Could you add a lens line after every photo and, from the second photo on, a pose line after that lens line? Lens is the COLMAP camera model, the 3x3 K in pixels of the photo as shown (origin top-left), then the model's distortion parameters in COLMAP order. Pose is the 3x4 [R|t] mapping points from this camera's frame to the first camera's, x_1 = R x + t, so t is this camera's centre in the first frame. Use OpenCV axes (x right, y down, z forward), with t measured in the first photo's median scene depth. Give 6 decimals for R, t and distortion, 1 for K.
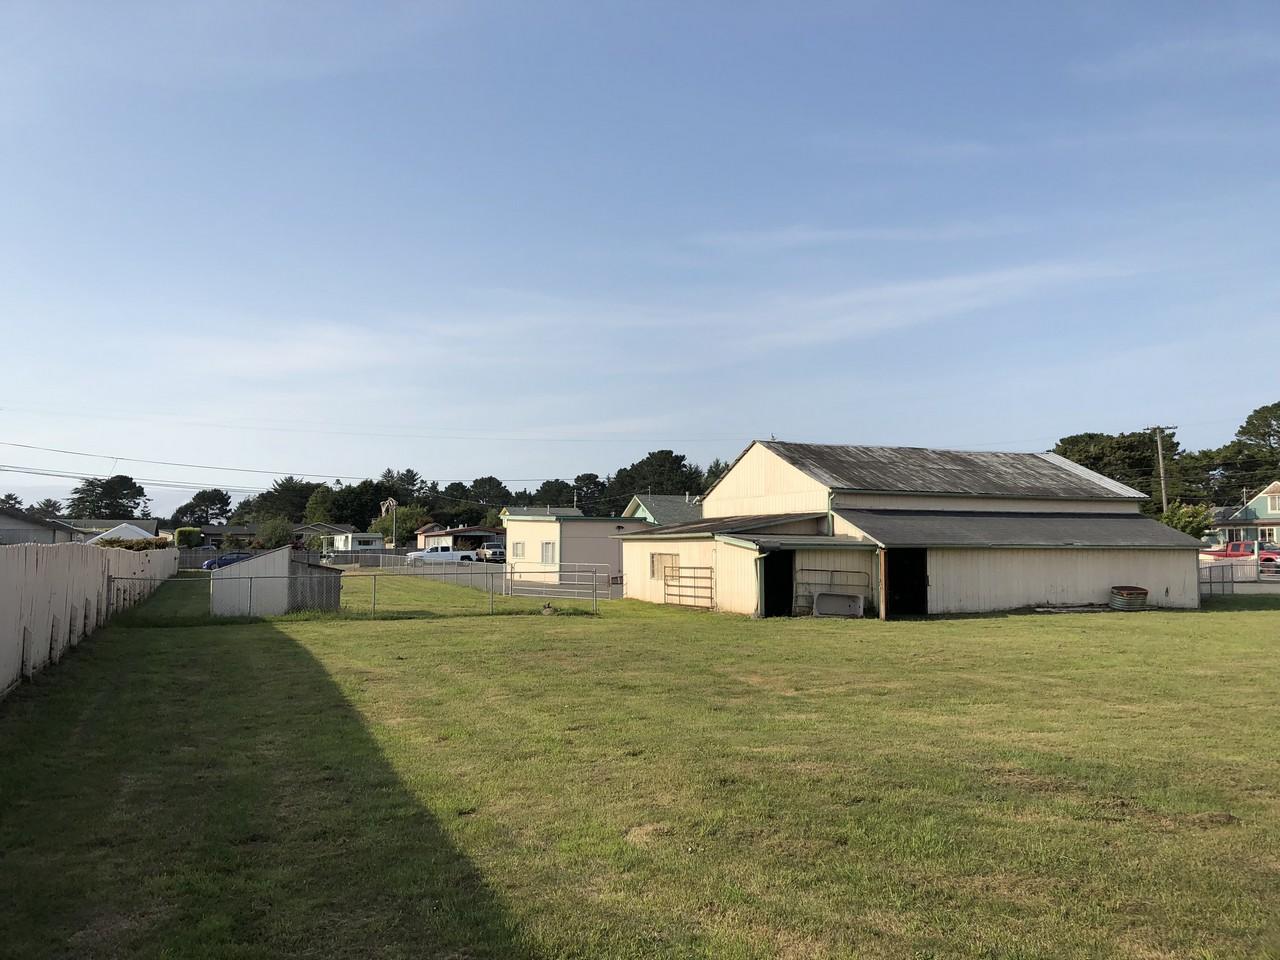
lens RADIAL K [[1037.4, 0, 633.1], [0, 1037.4, 476.6], [0, 0, 1]] dist [0.058109, -0.070767]
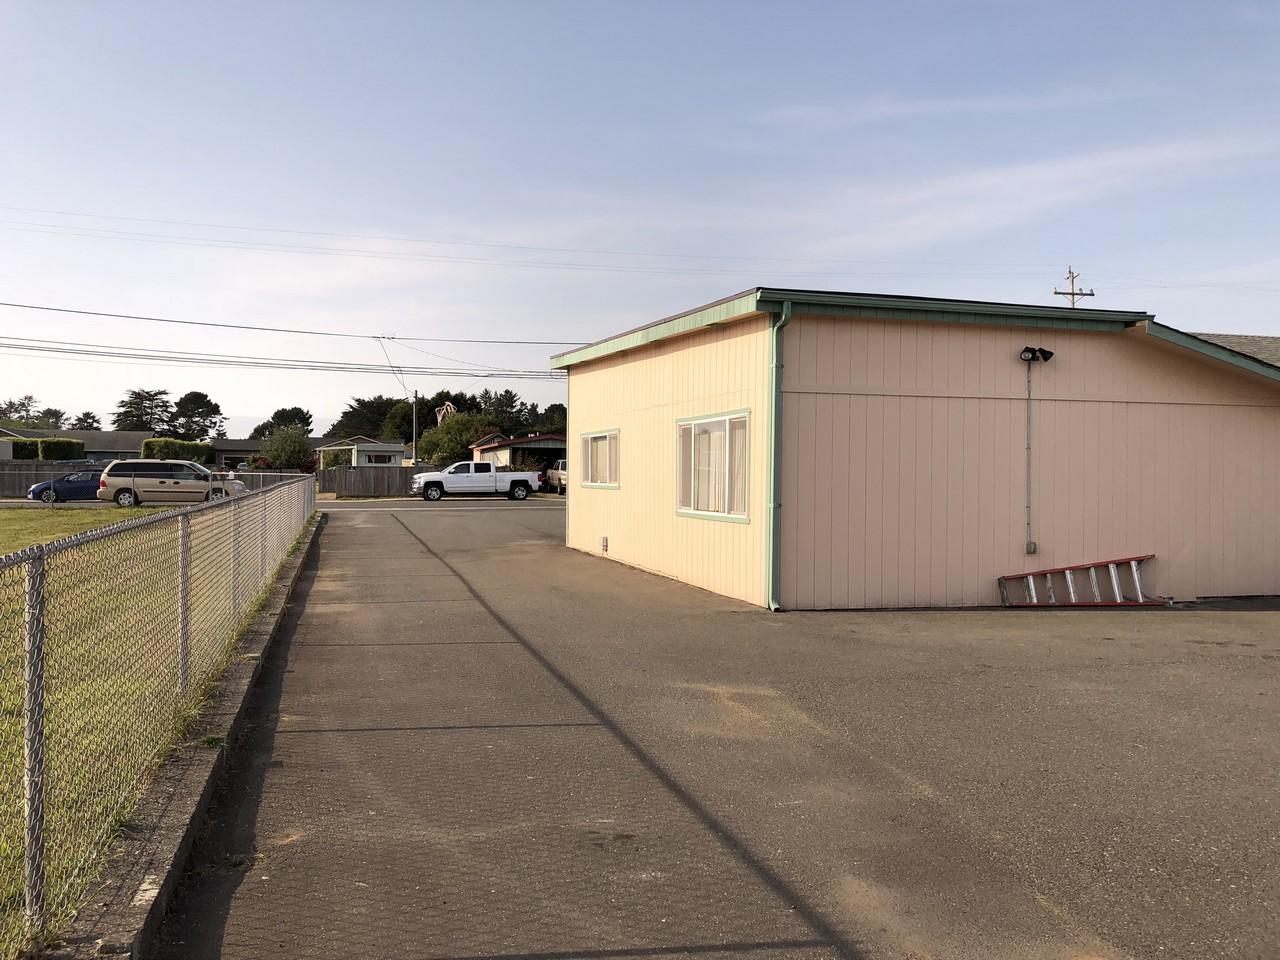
lens RADIAL K [[1037.4, 0, 633.1], [0, 1037.4, 476.6], [0, 0, 1]] dist [0.058109, -0.070767]
pose [[0.994860, 0.008002, -0.100944, -0.017192], [-0.001030, 0.997621, 0.068930, 0.013584], [0.101255, -0.068472, 0.992501, 0.171915]]
